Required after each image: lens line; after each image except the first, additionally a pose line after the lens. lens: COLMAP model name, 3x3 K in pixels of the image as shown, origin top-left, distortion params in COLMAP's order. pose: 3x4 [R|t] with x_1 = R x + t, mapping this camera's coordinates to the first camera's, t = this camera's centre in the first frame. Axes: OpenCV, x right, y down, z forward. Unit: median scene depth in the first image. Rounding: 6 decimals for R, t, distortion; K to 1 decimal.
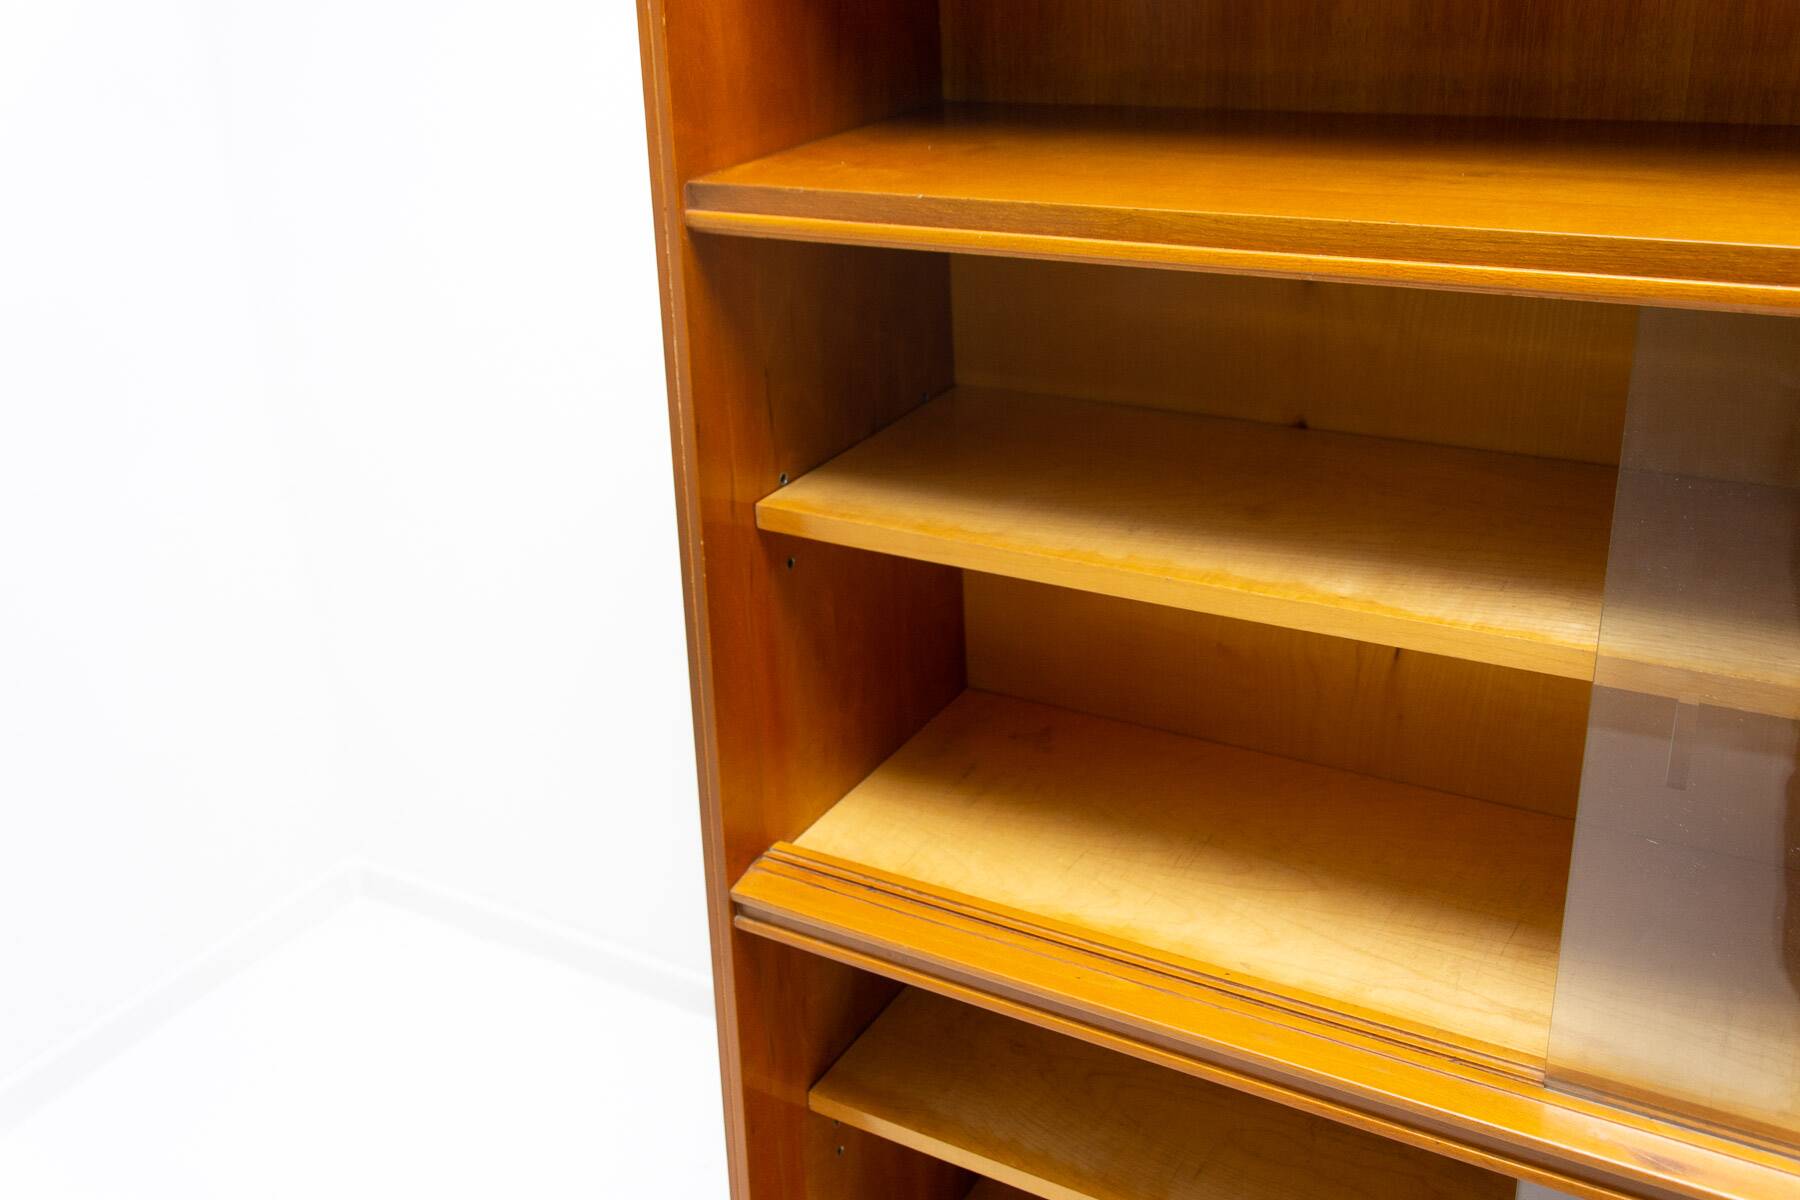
lens RADIAL K [[1704.4, 0, 905.7], [0, 1704.4, 594.6], [0, 0, 1]] dist [0.002184, 0.000000]
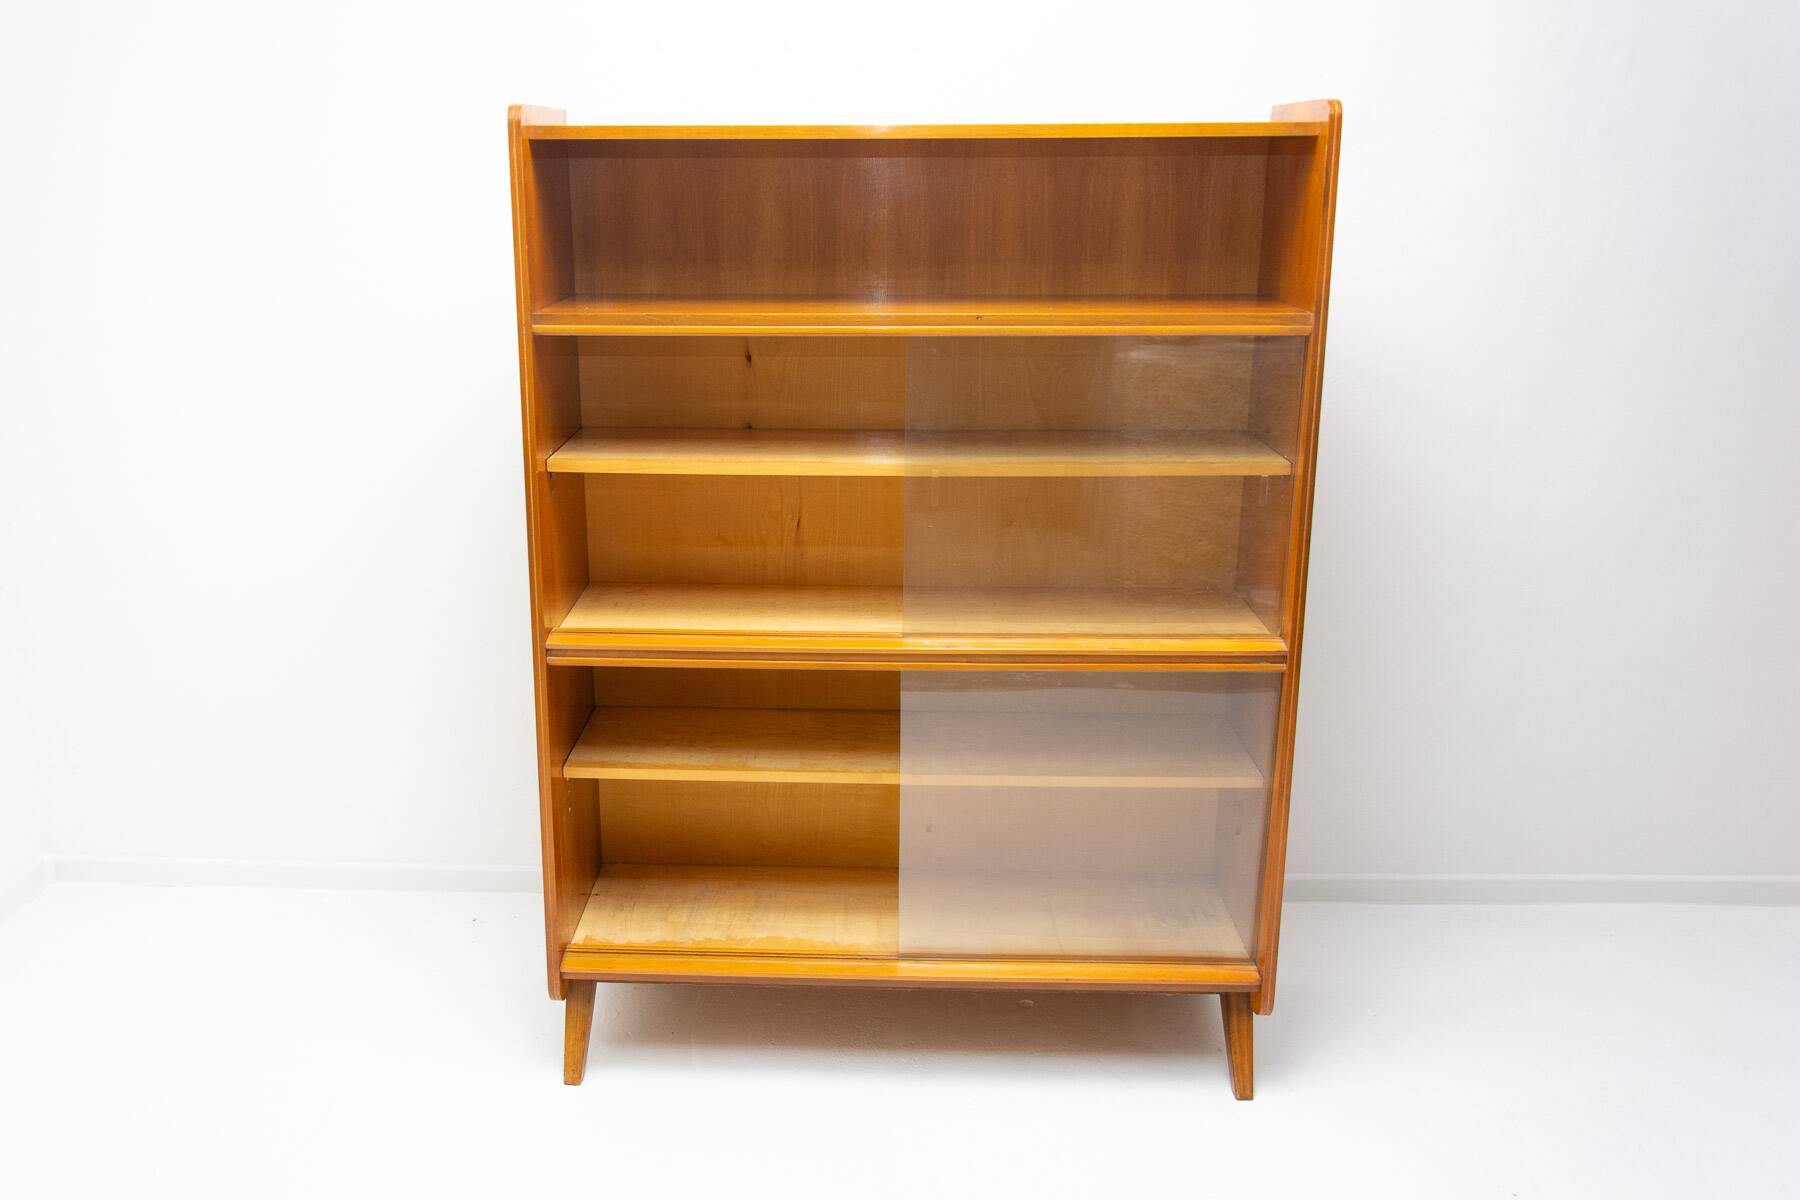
lens RADIAL K [[1519.6, 0, 820.5], [0, 1519.6, 621.1], [0, 0, 1]] dist [-0.011132, 0.009154]
pose [[0.883129, -0.091966, 0.460027, -0.678103], [0.151264, 0.984046, -0.093661, 0.380201], [-0.444075, 0.152300, 0.882951, -0.853875]]
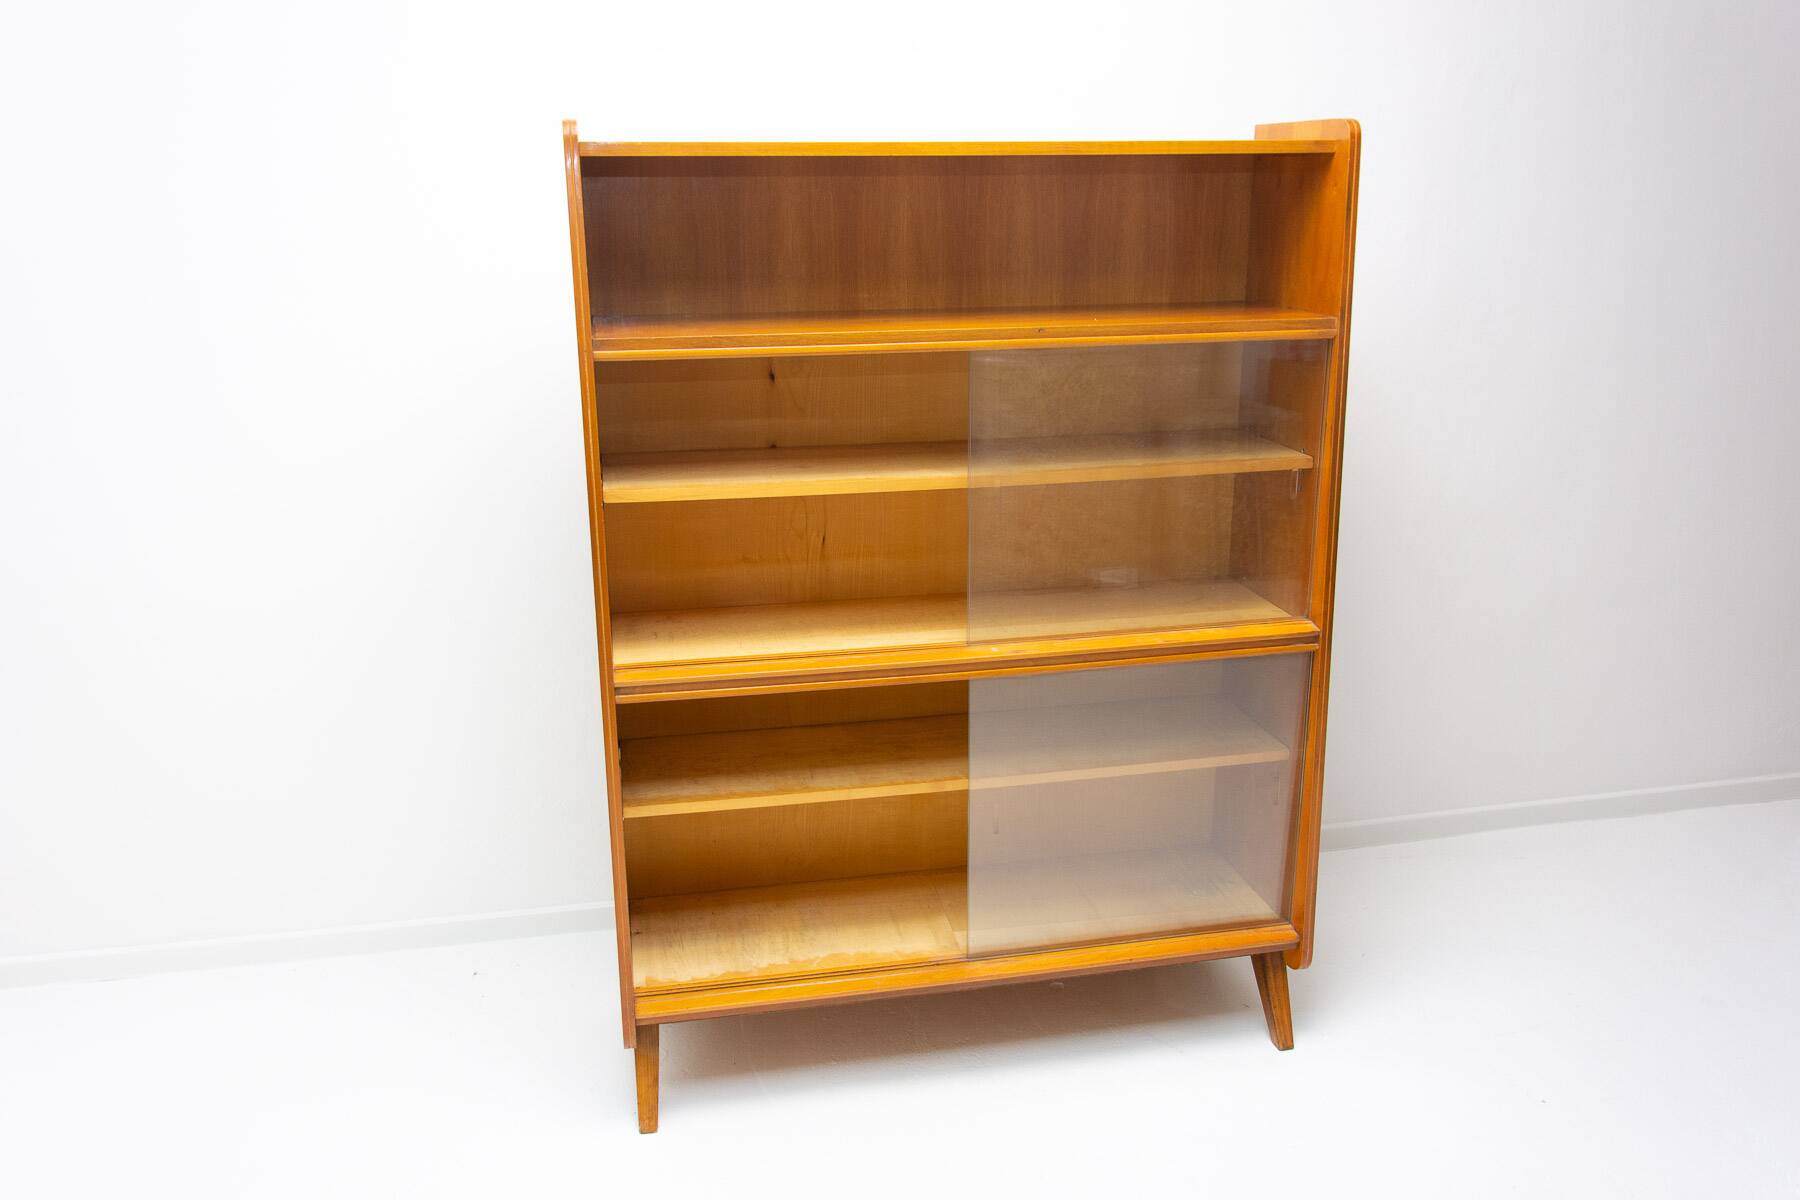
lens RADIAL K [[1449.1, 0, 900.9], [0, 1449.1, 616.8], [0, 0, 1]] dist [-0.008338, 0.008095]
pose [[0.742883, -0.153625, 0.651556, -0.979005], [0.240901, 0.969455, -0.046088, 0.263376], [-0.624573, 0.191198, 0.757200, -0.562148]]
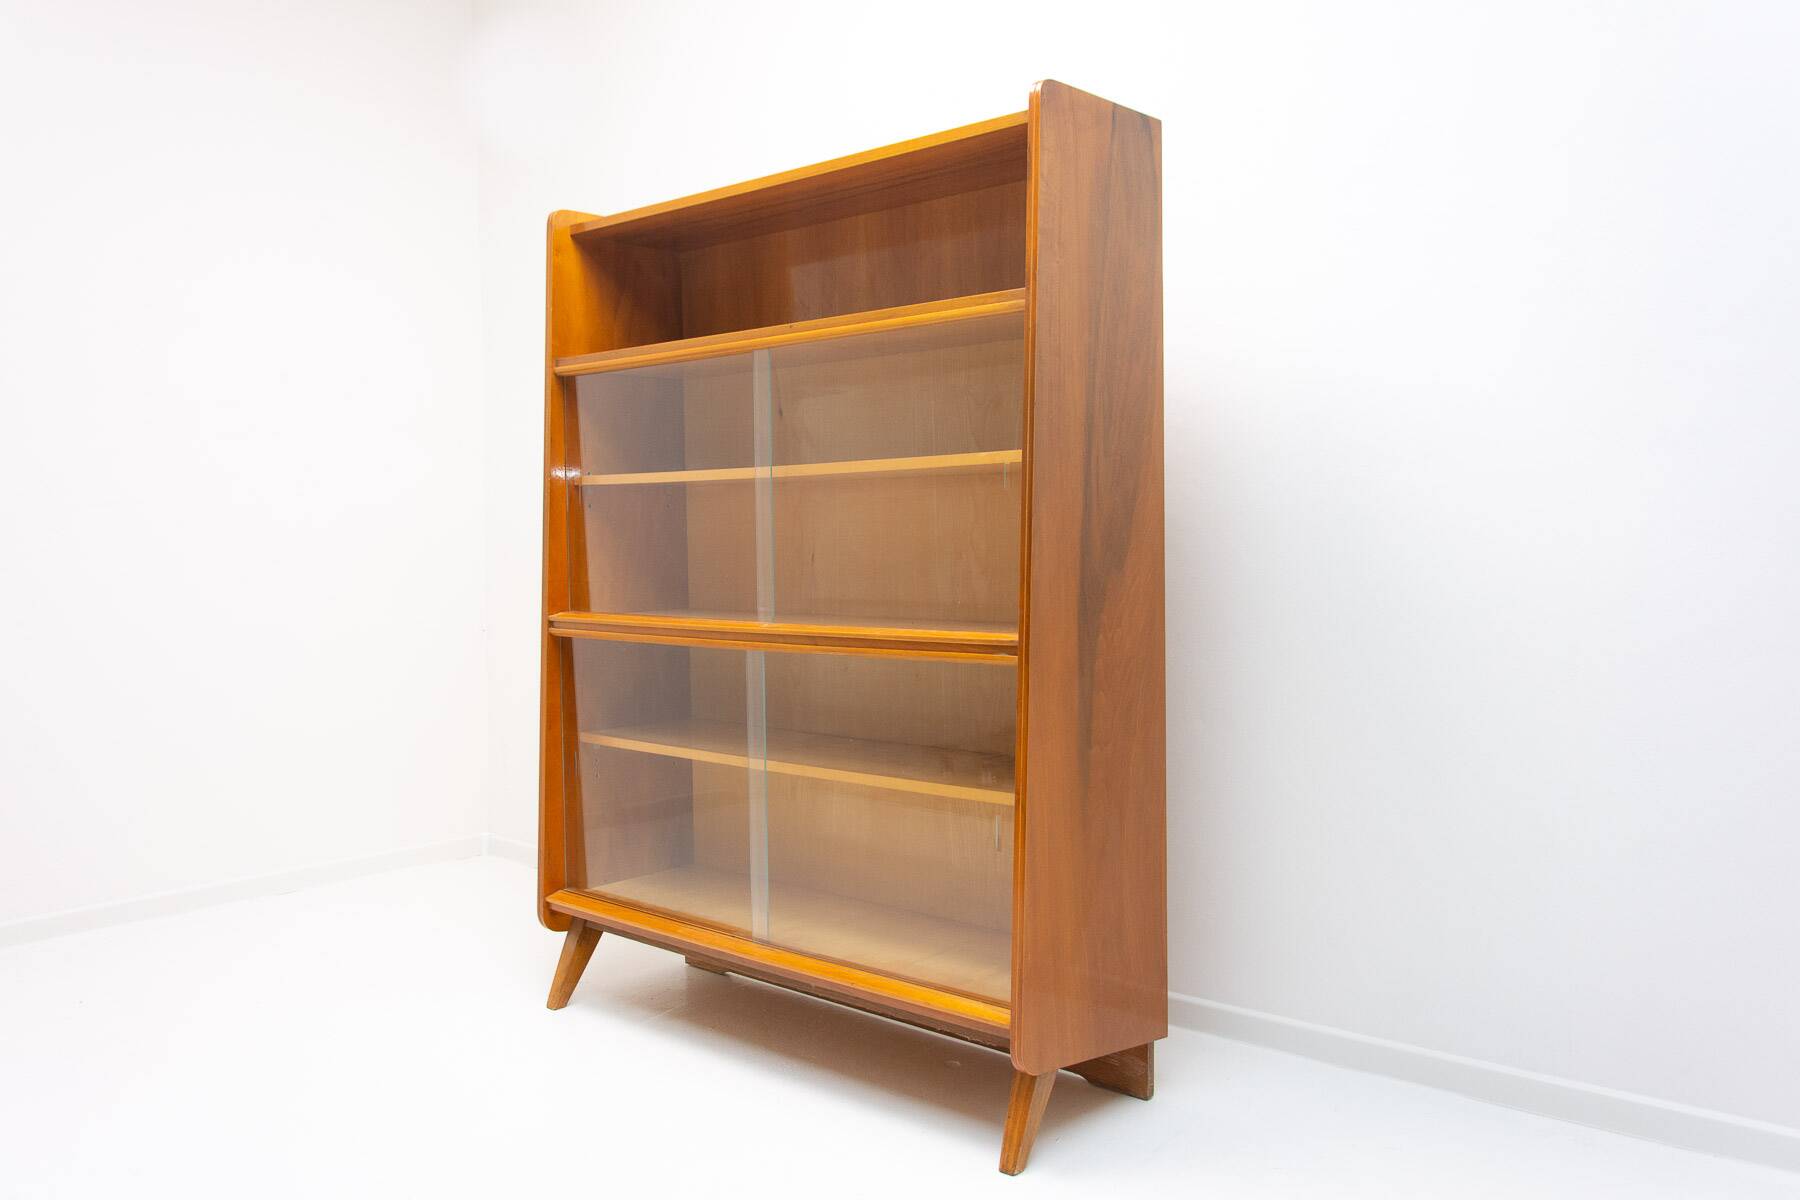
lens RADIAL K [[1449.1, 0, 871.7], [0, 1449.1, 611.6], [0, 0, 1]] dist [-0.008338, 0.008095]
pose [[0.977053, 0.049338, -0.207205, 0.879902], [-0.117762, 0.935728, -0.332484, 0.877290], [0.177483, 0.349256, 0.920065, -1.037052]]
